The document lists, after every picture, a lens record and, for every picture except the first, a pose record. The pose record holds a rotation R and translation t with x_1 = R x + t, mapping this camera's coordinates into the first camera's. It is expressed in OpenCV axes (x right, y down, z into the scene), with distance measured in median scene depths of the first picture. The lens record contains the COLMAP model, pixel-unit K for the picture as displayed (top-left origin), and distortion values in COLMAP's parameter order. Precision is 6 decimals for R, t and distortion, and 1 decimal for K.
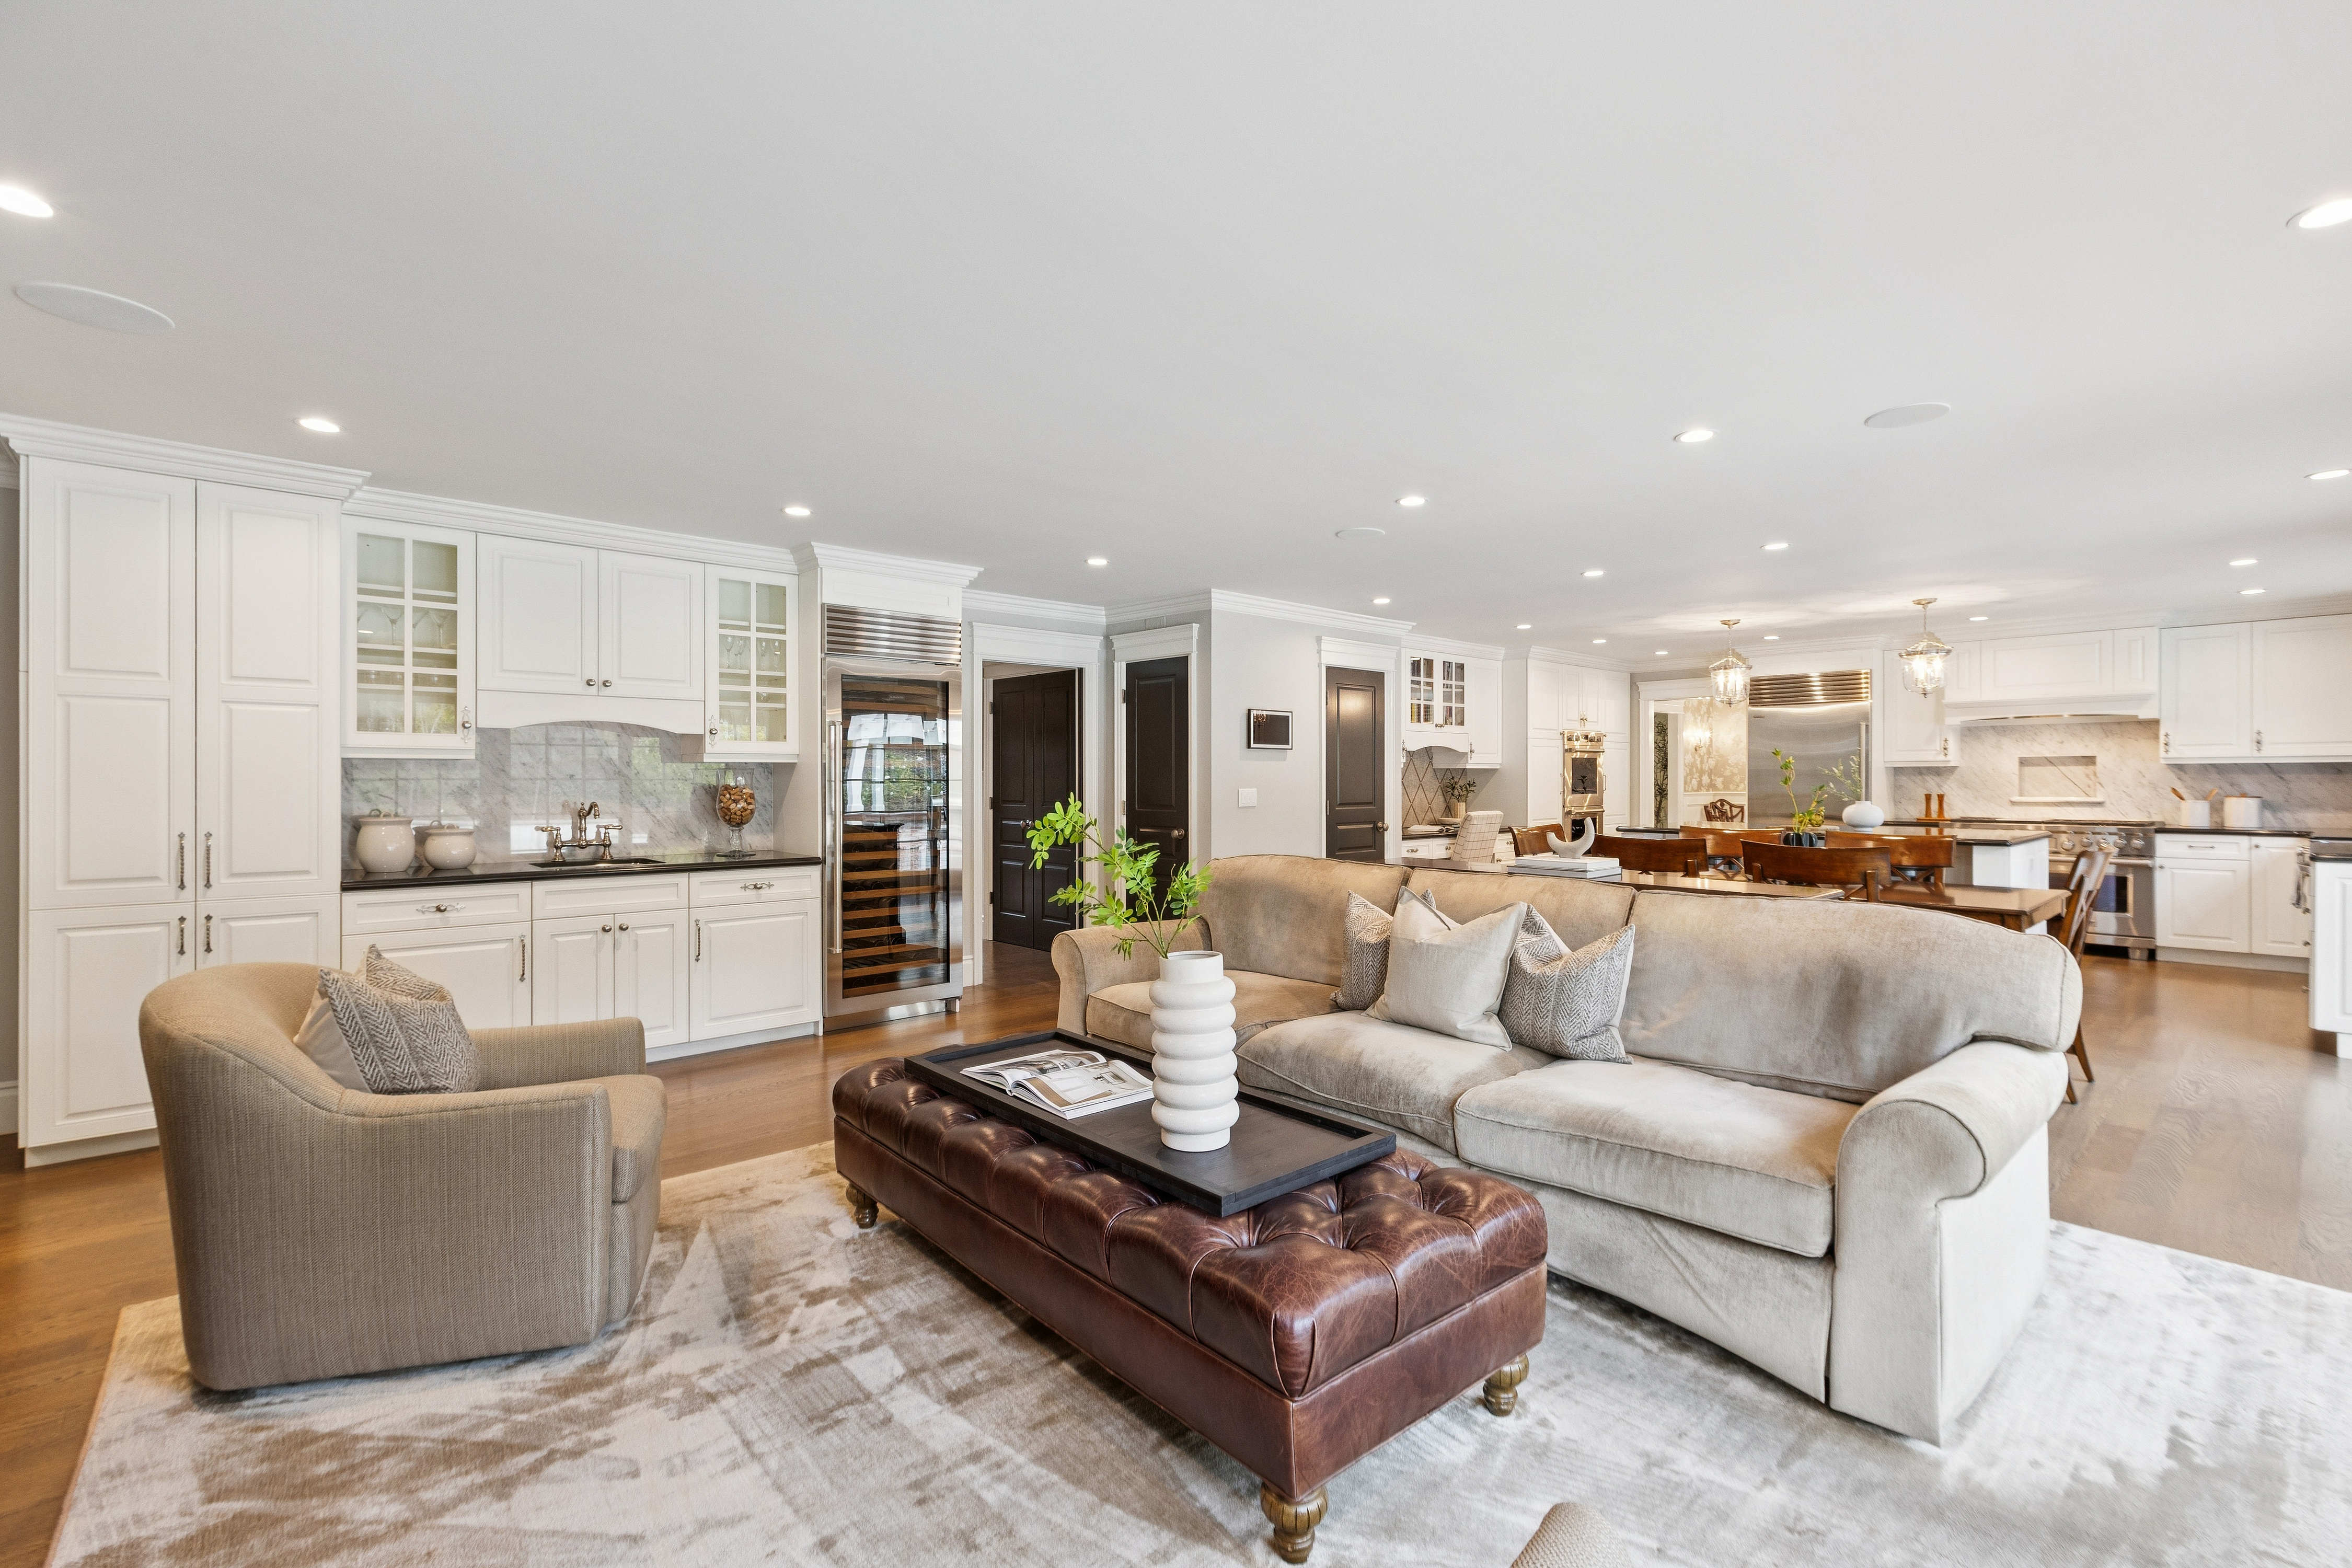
lens RADIAL K [[1045.3, 0, 1183.8], [0, 1045.3, 780.7], [0, 0, 1]] dist [0.001819, -0.000412]
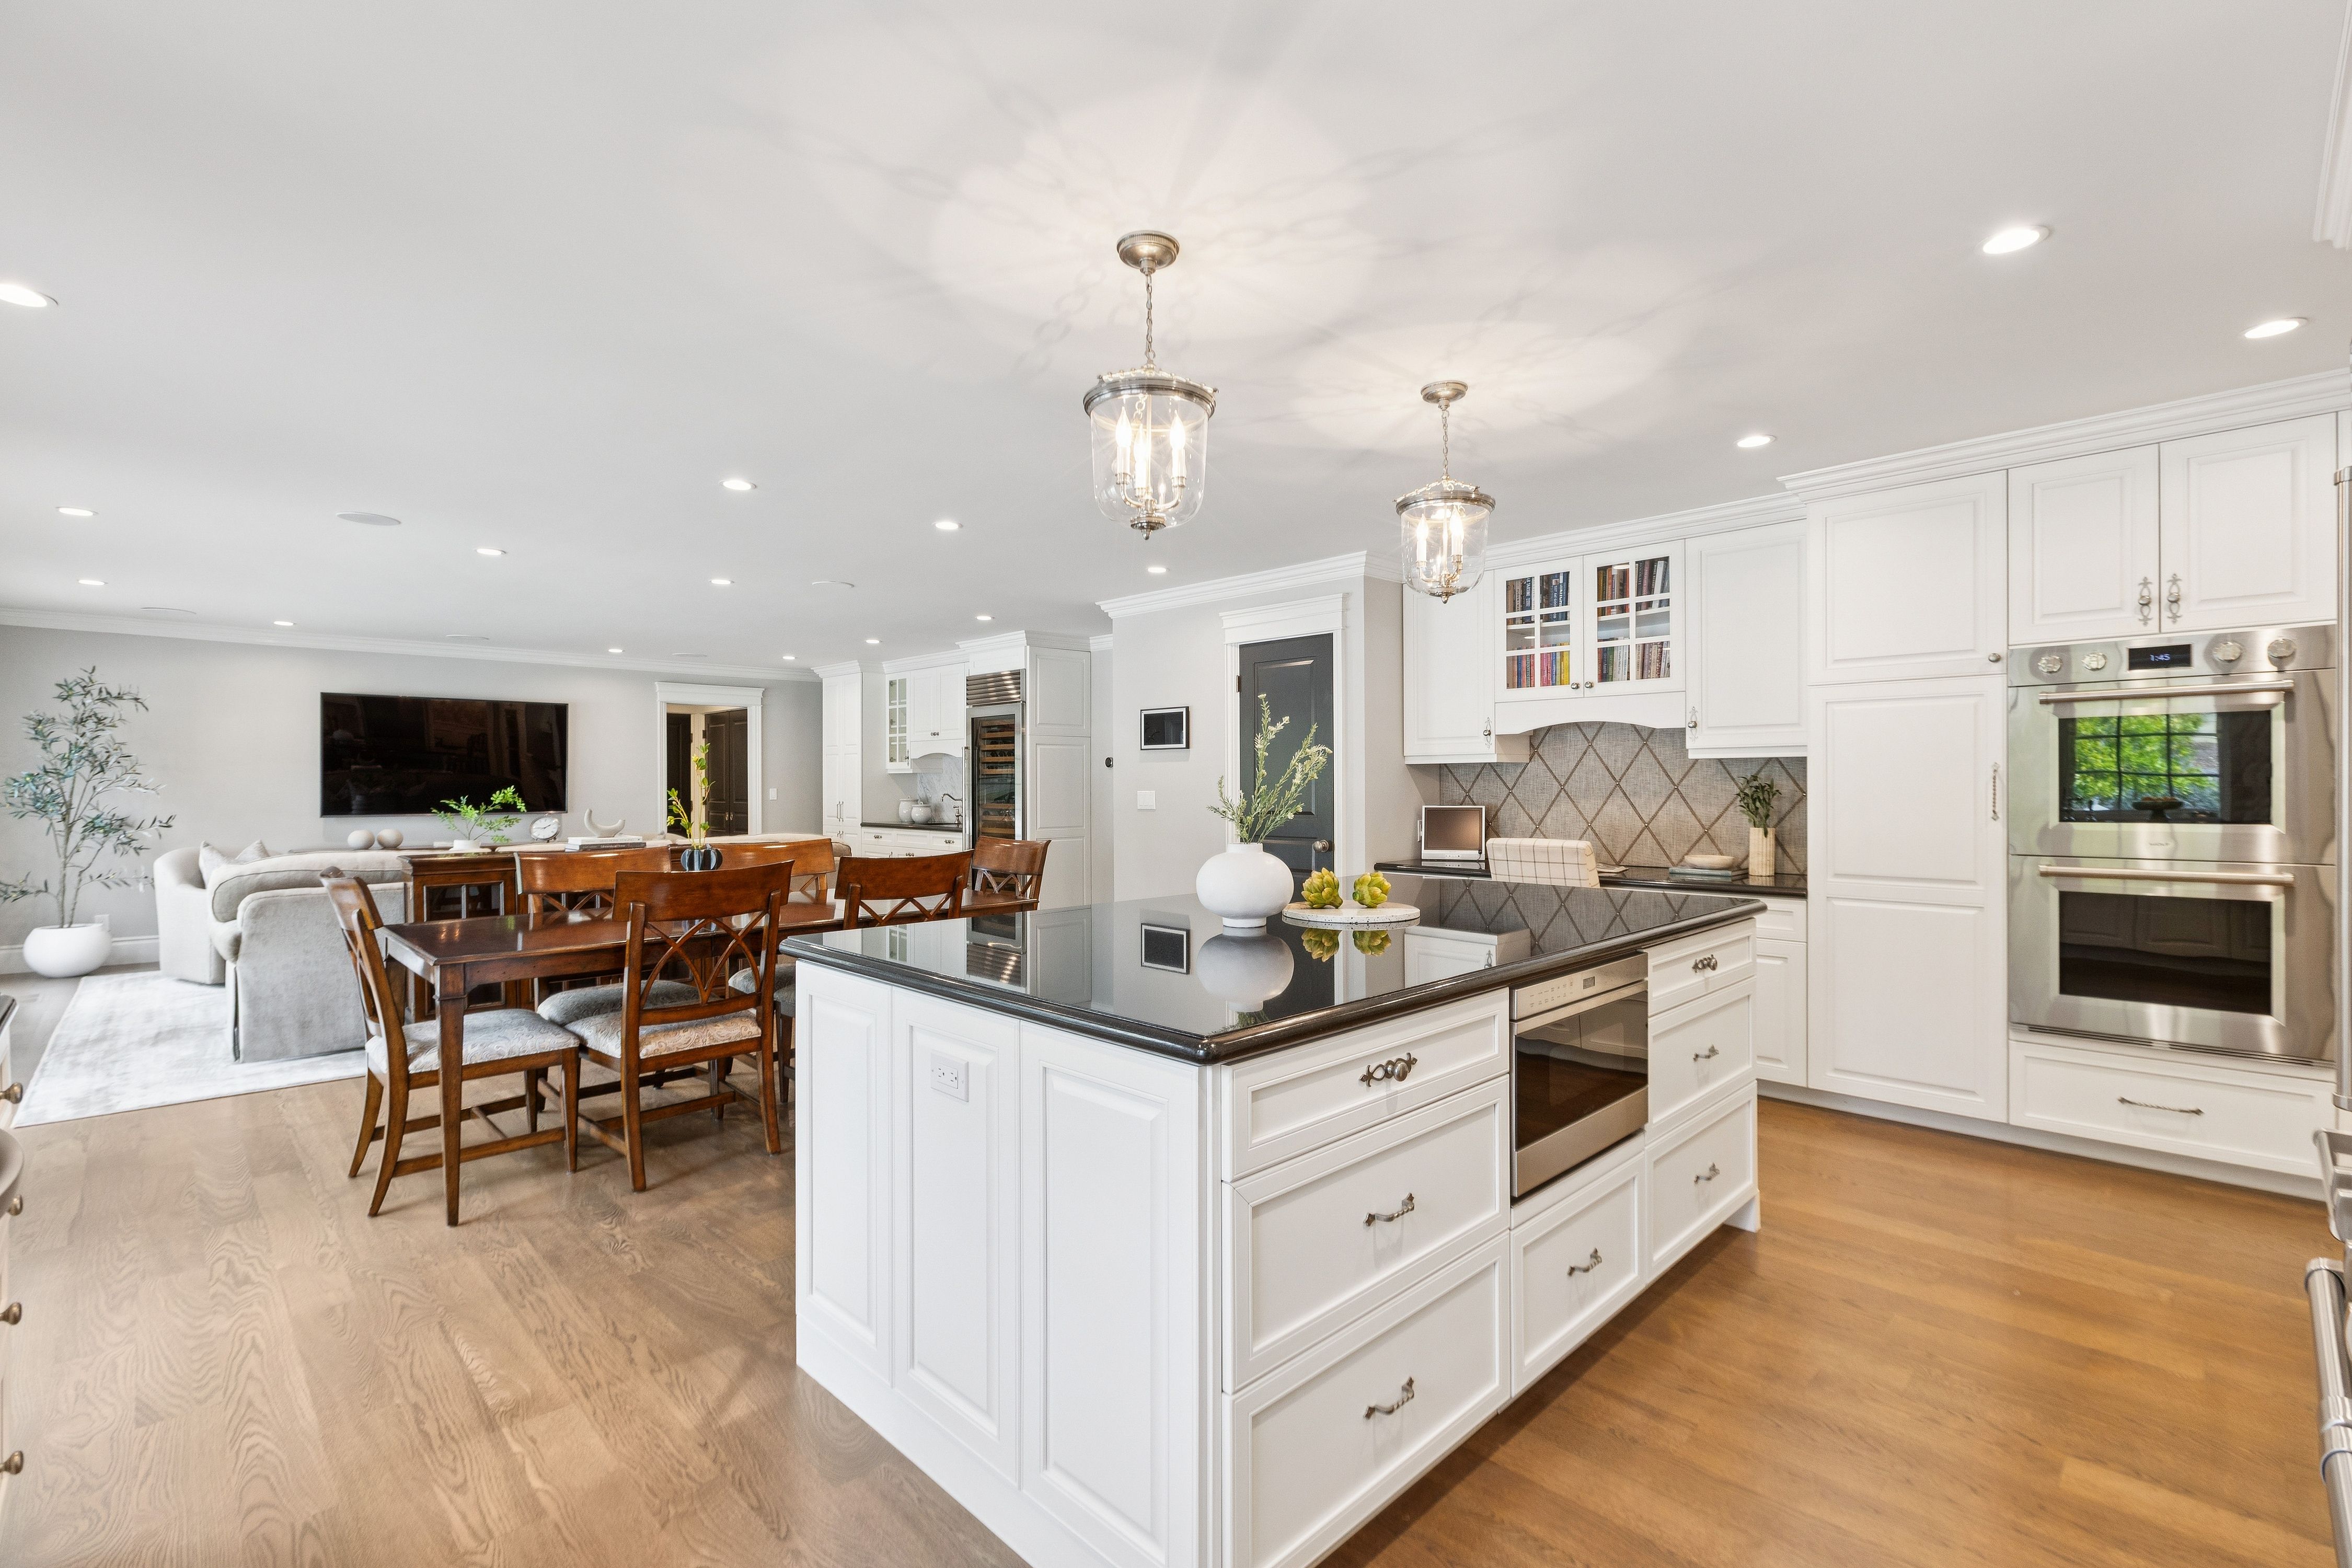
lens RADIAL K [[1045.3, 0, 1182.4], [0, 1045.3, 775.9], [0, 0, 1]] dist [0.001819, -0.000412]
pose [[0.037937, -0.009238, -0.999237, 0.921064], [-0.003221, 0.999951, -0.009367, 0.002457], [0.999275, 0.003574, 0.037906, 0.884231]]
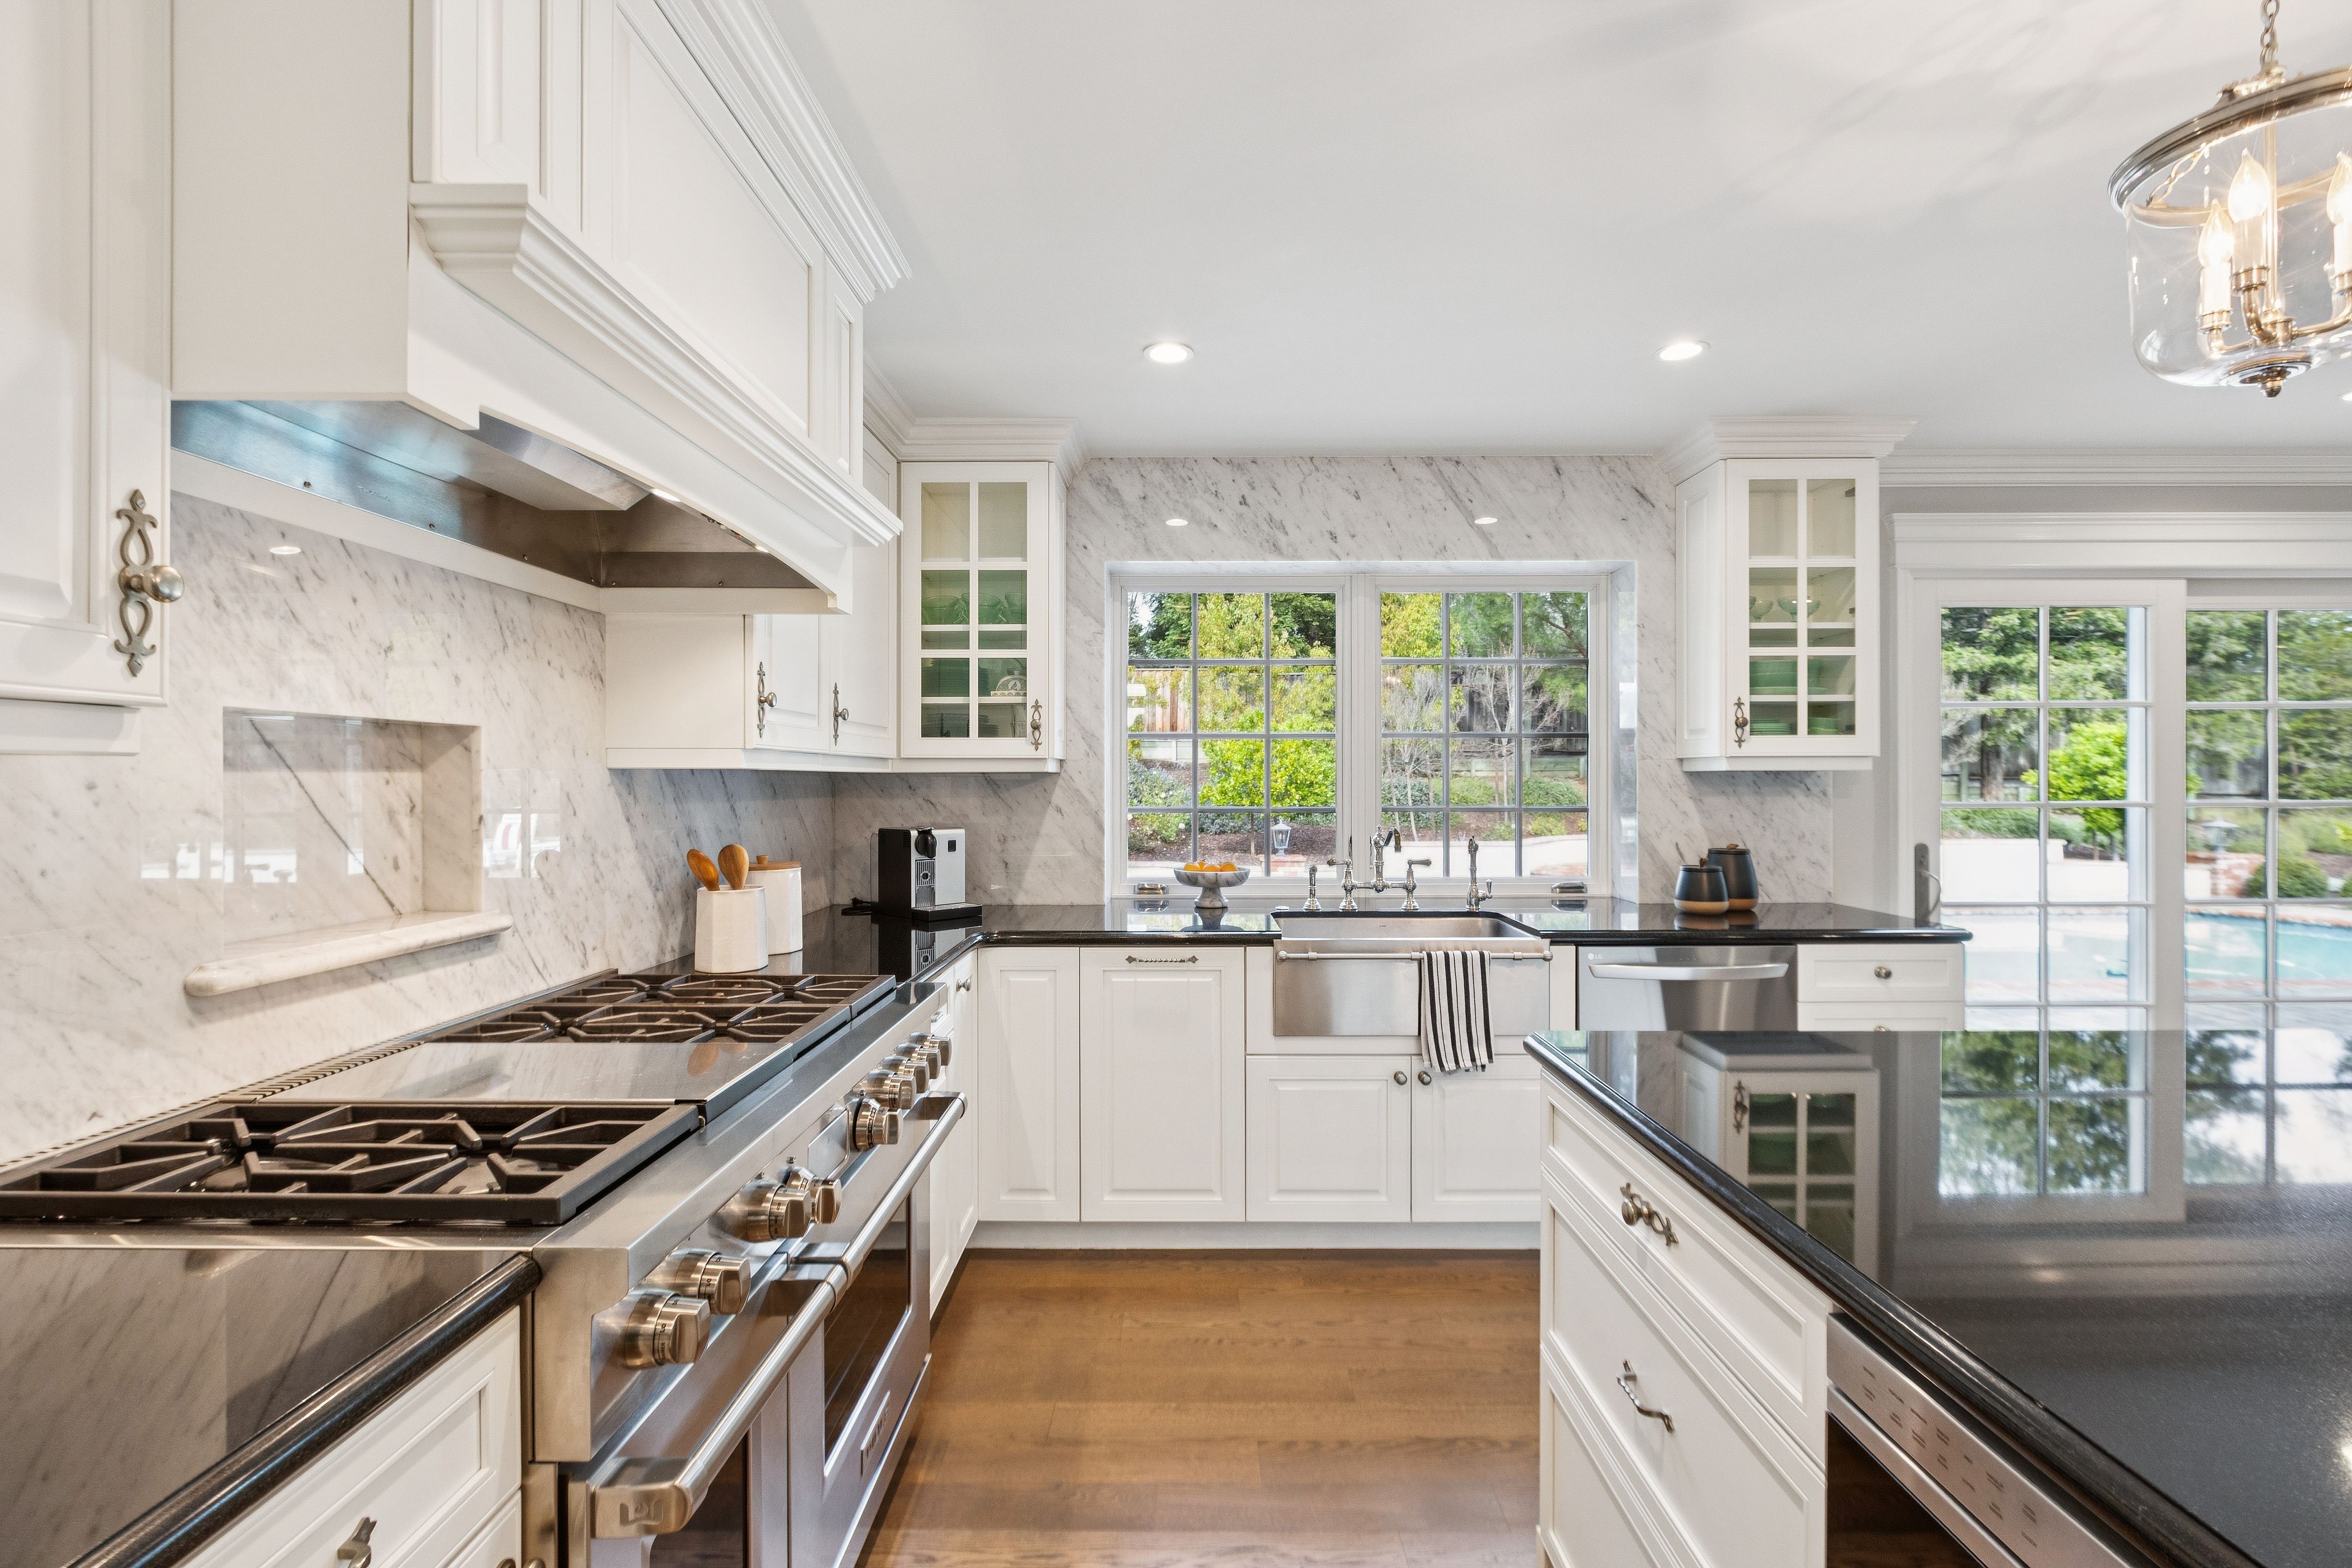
lens RADIAL K [[1045.3, 0, 1187.3], [0, 1045.3, 780.0], [0, 0, 1]] dist [0.001819, -0.000412]
pose [[-0.737737, 0.004695, 0.675072, 0.638381], [0.006796, 0.999977, 0.000472, -0.011947], [-0.675054, 0.004936, -0.737752, 1.116709]]
